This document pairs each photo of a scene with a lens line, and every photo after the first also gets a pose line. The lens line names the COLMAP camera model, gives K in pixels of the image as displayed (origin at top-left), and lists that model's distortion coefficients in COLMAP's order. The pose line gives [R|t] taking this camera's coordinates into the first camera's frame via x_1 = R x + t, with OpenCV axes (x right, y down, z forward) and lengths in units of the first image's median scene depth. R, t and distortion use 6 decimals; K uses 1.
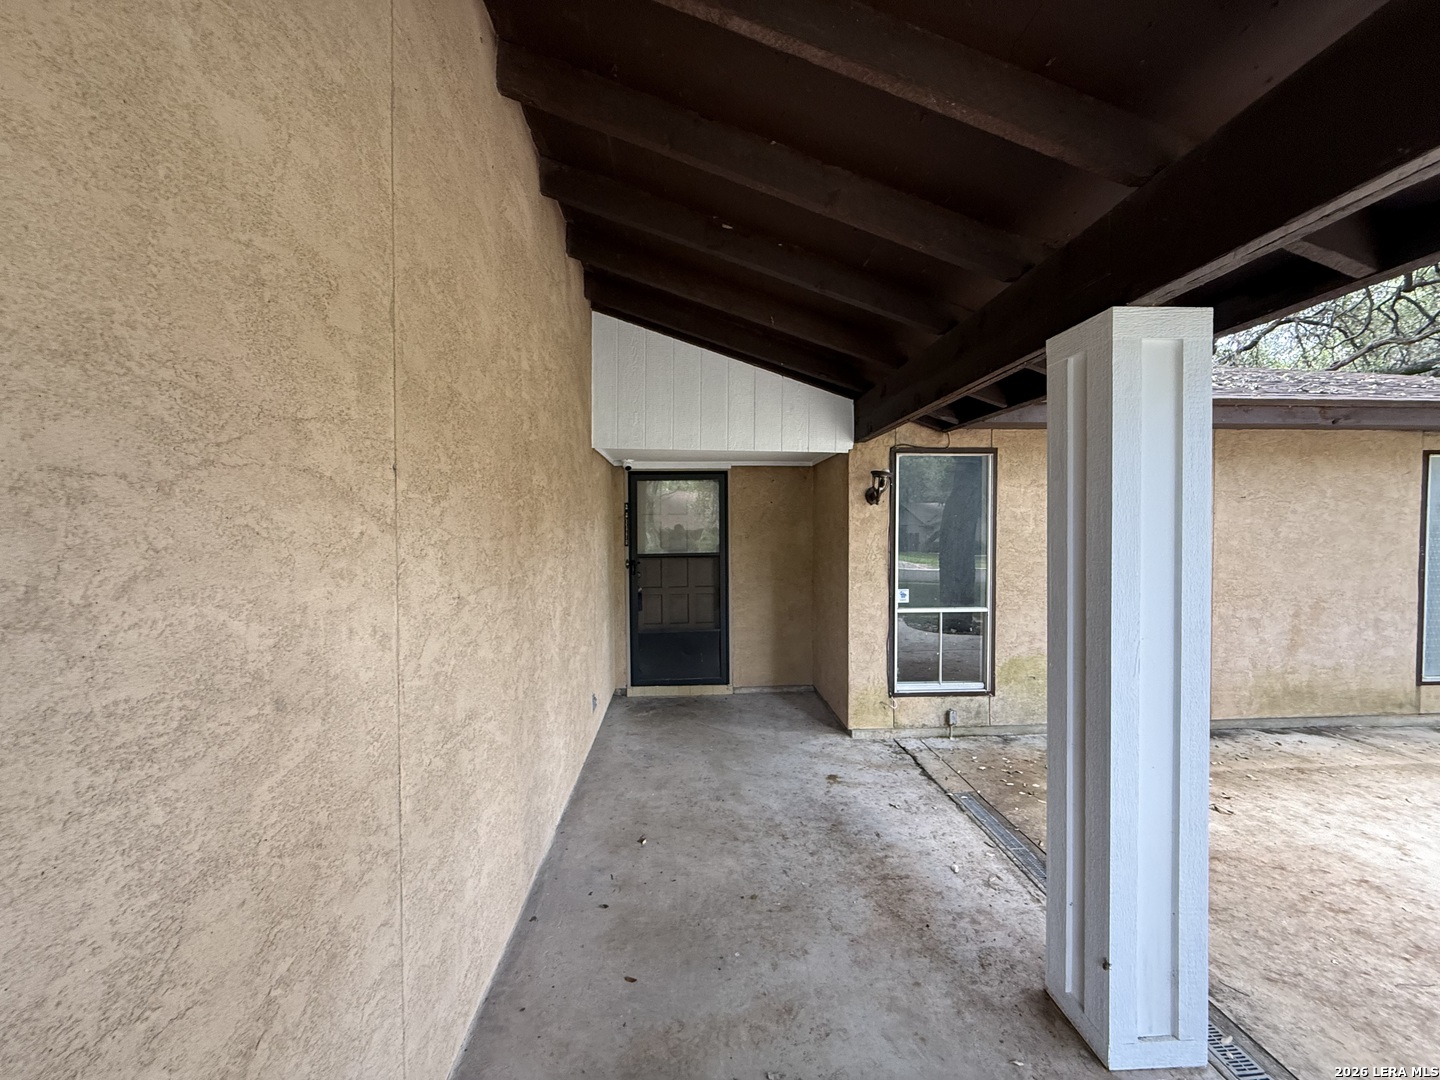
lens RADIAL K [[573.2, 0, 718.7], [0, 573.2, 541.5], [0, 0, 1]] dist [0.000825, 0.000075]
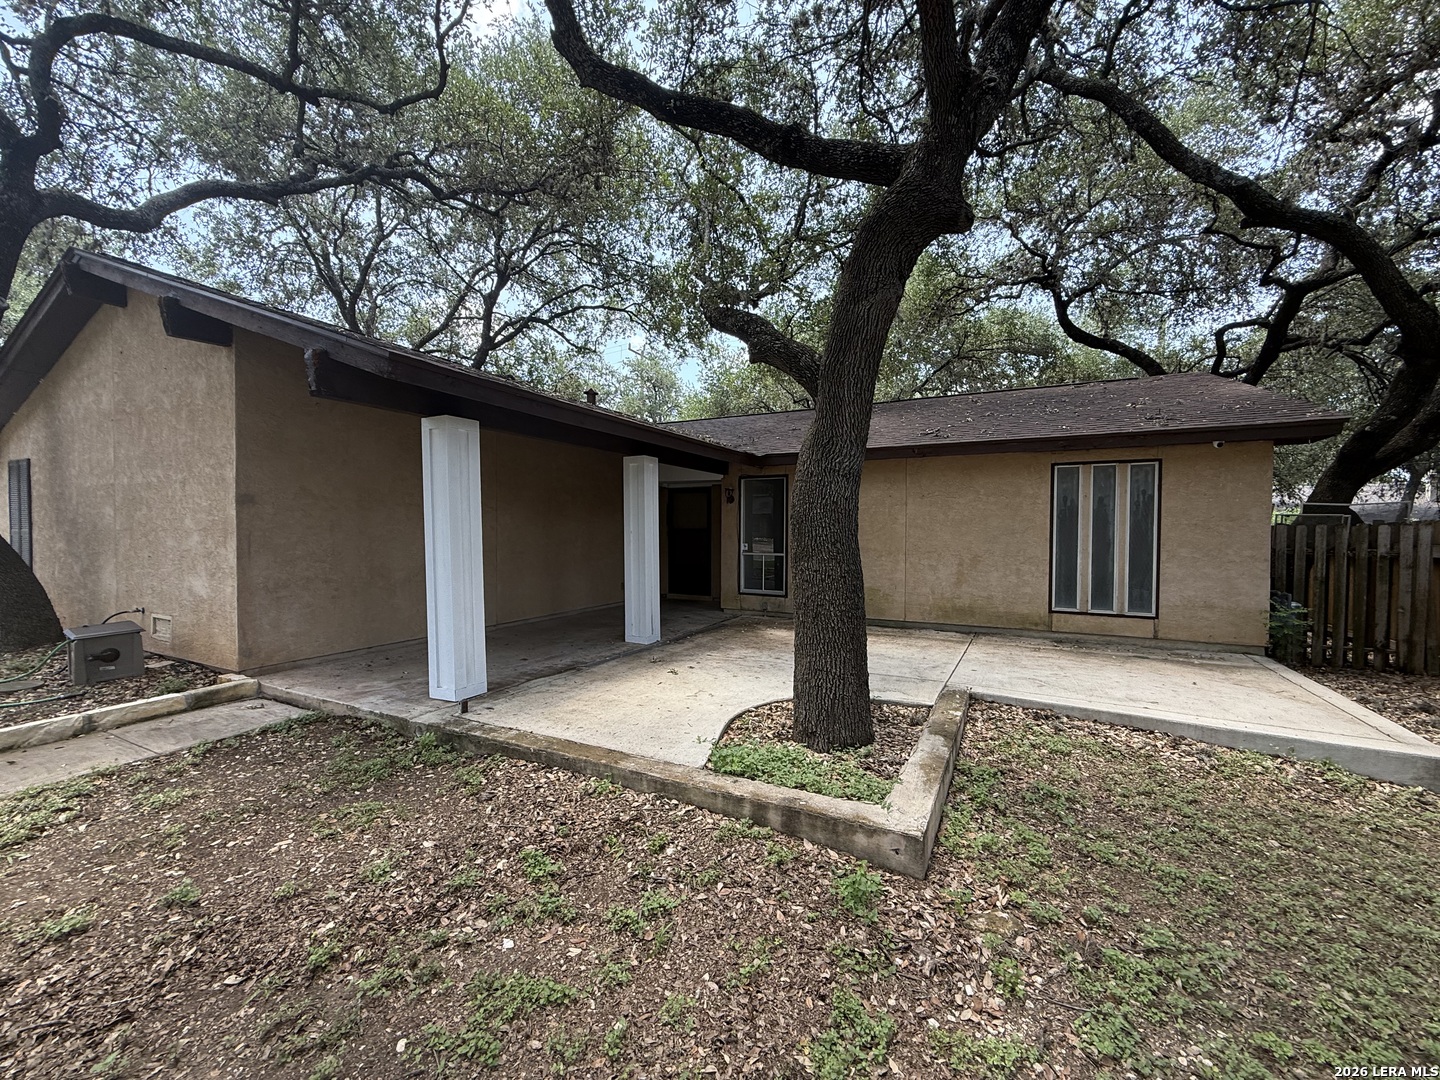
lens RADIAL K [[573.2, 0, 718.7], [0, 573.2, 541.5], [0, 0, 1]] dist [0.000825, 0.000075]
pose [[0.865029, 0.017448, -0.501419, 1.304121], [-0.017728, 0.999834, 0.004207, 0.069893], [0.501409, 0.005250, 0.865195, -0.875206]]
